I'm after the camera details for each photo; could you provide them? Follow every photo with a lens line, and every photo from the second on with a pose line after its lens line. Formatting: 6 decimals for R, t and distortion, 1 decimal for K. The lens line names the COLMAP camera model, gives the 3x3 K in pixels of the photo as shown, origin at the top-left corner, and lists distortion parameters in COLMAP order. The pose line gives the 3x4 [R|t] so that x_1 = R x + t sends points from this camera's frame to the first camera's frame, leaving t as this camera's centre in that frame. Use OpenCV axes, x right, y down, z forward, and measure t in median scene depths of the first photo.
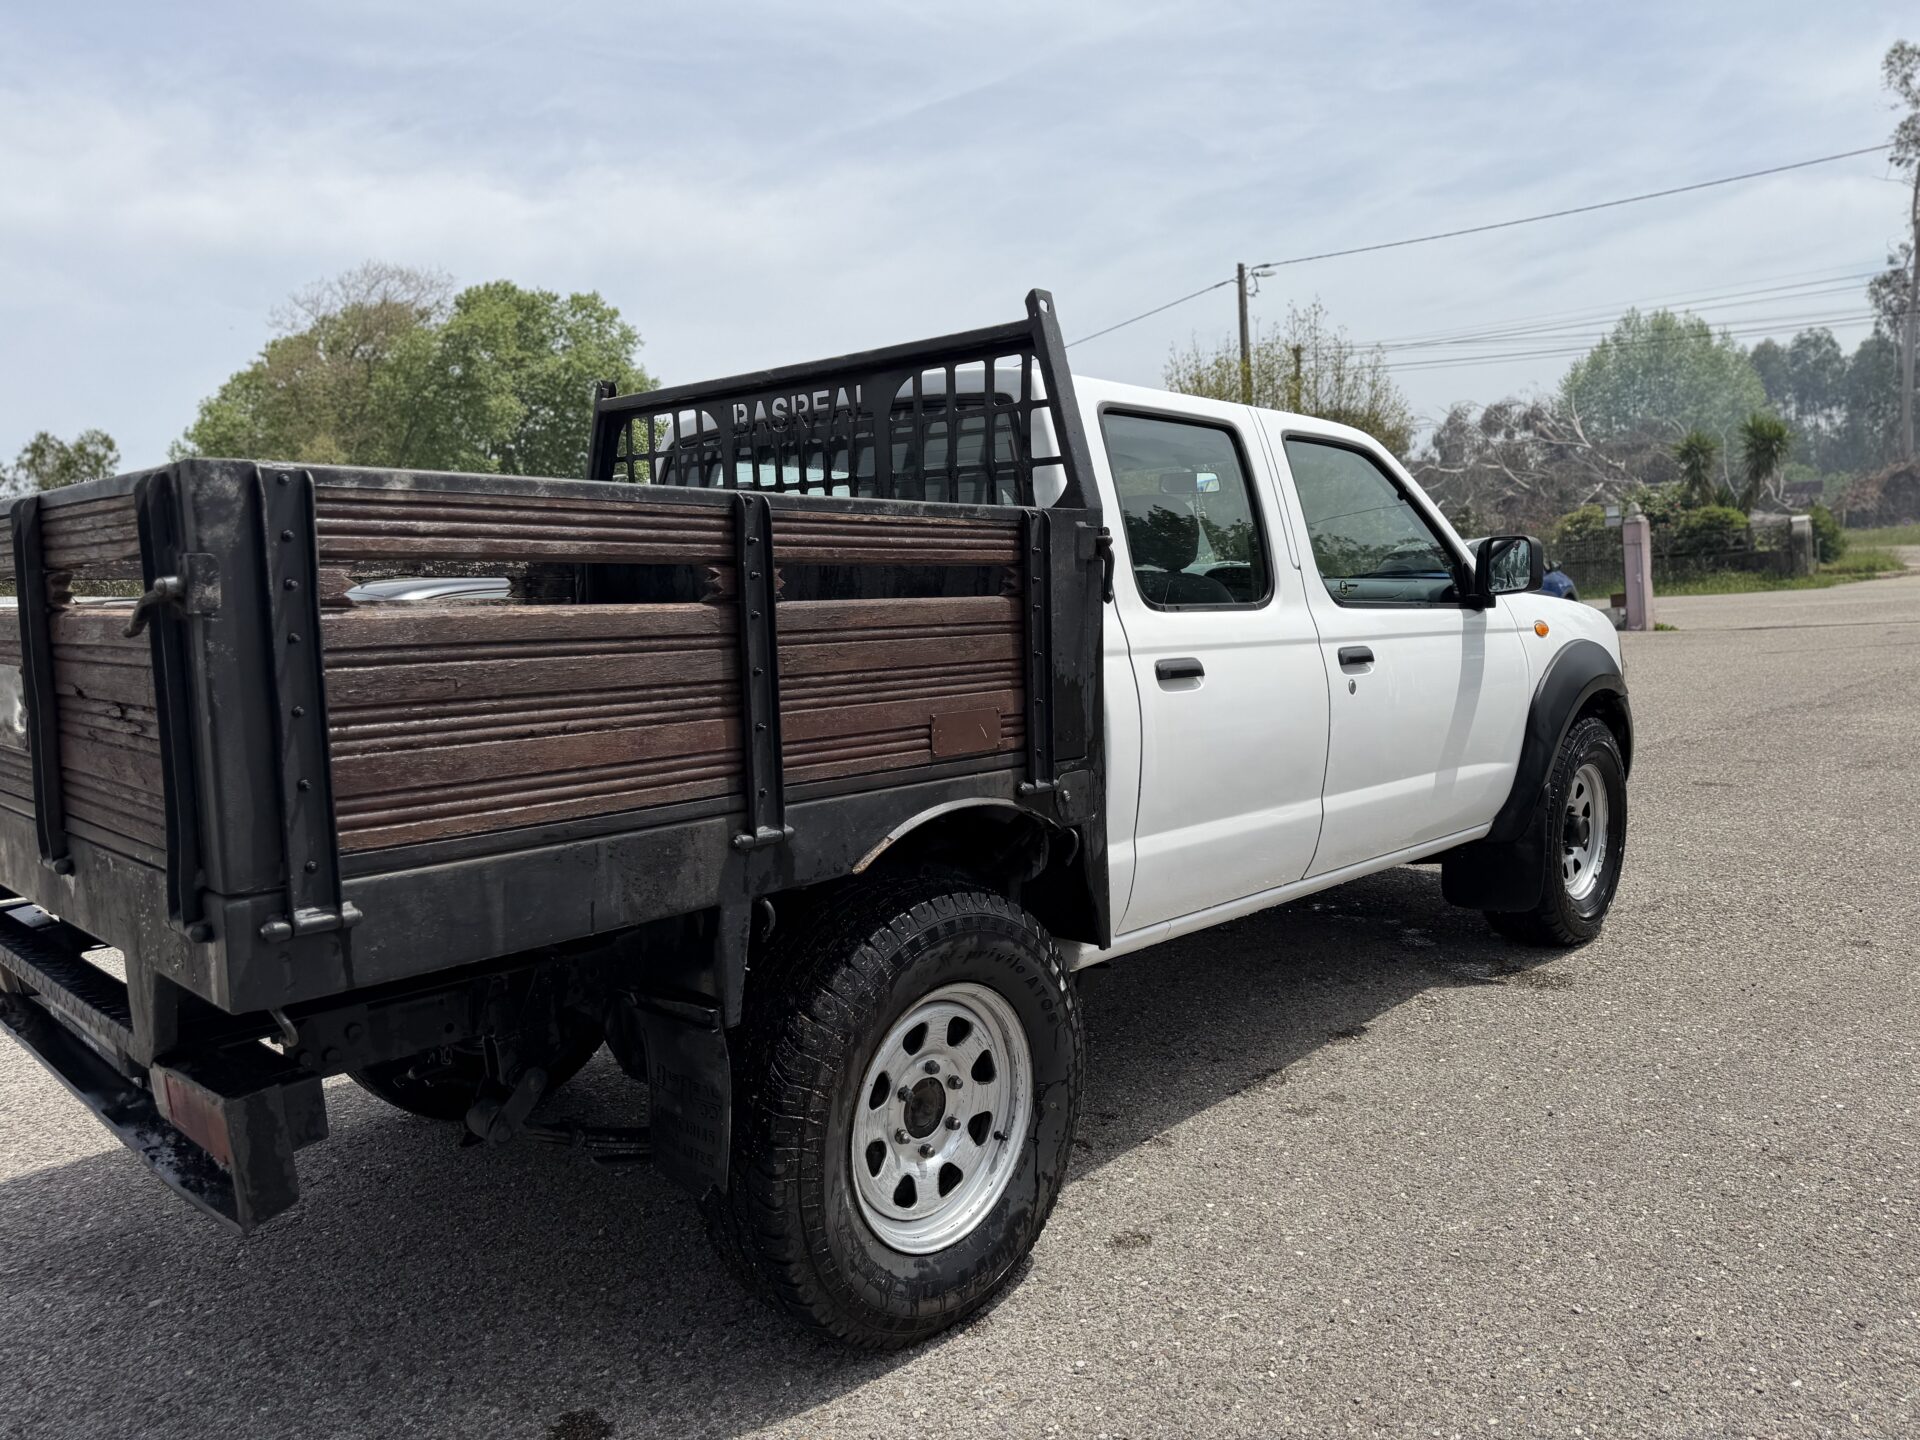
lens RADIAL K [[1329.8, 0, 962.2], [0, 1329.8, 725.9], [0, 0, 1]] dist [-0.000568, -0.005818]
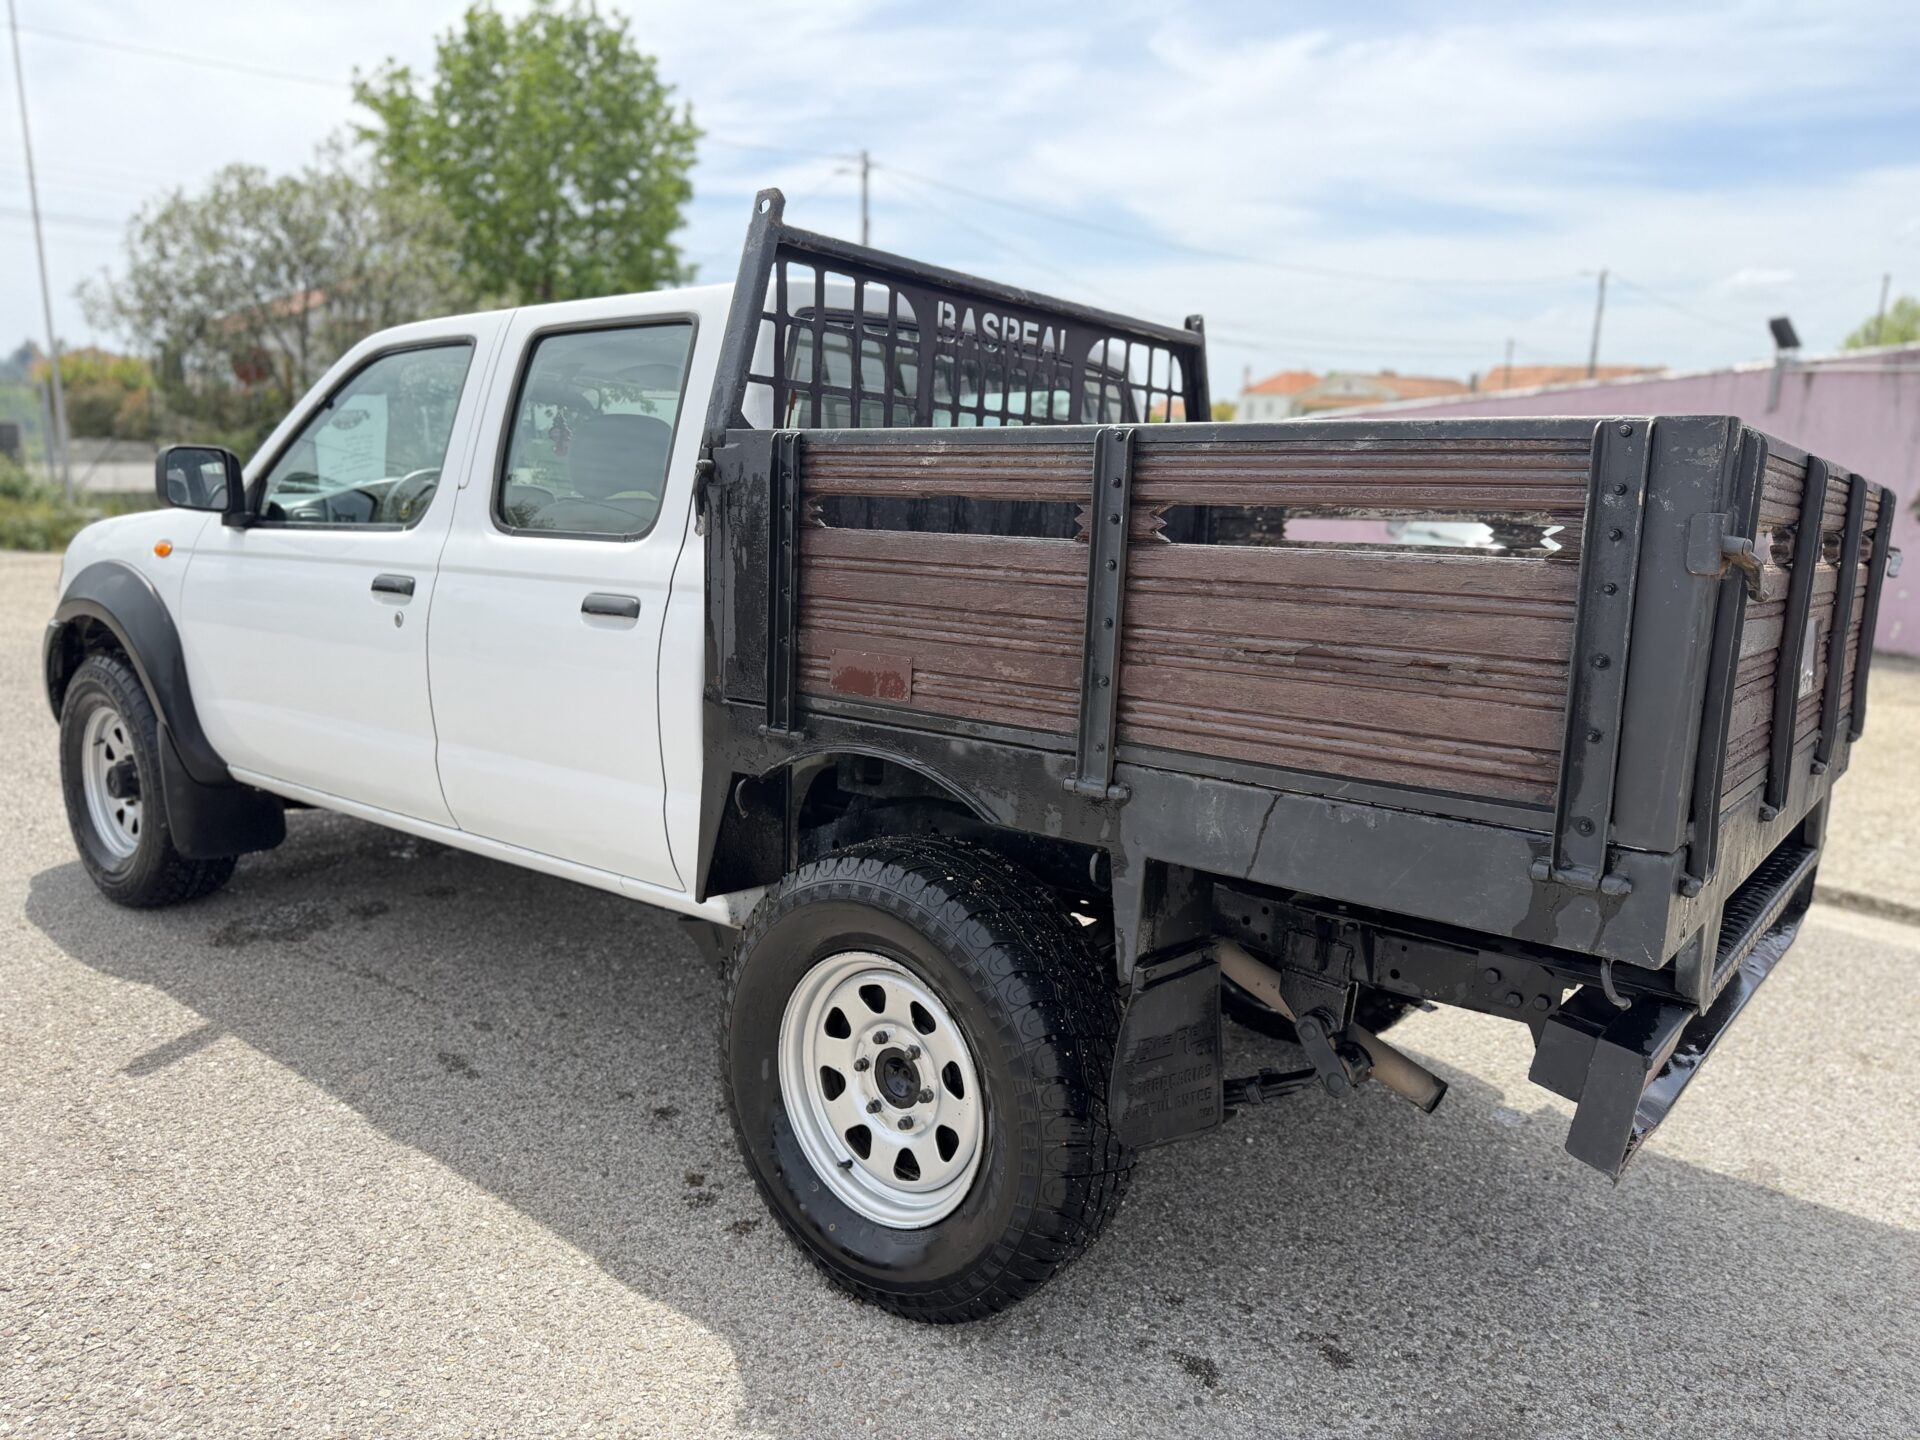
lens RADIAL K [[1329.8, 0, 962.5], [0, 1329.8, 727.3], [0, 0, 1]] dist [-0.000568, -0.005818]
pose [[-0.084643, -0.159554, 0.983554, -1.071390], [0.050421, 0.985146, 0.164152, -0.116635], [-0.995135, 0.063486, -0.075341, 1.096282]]
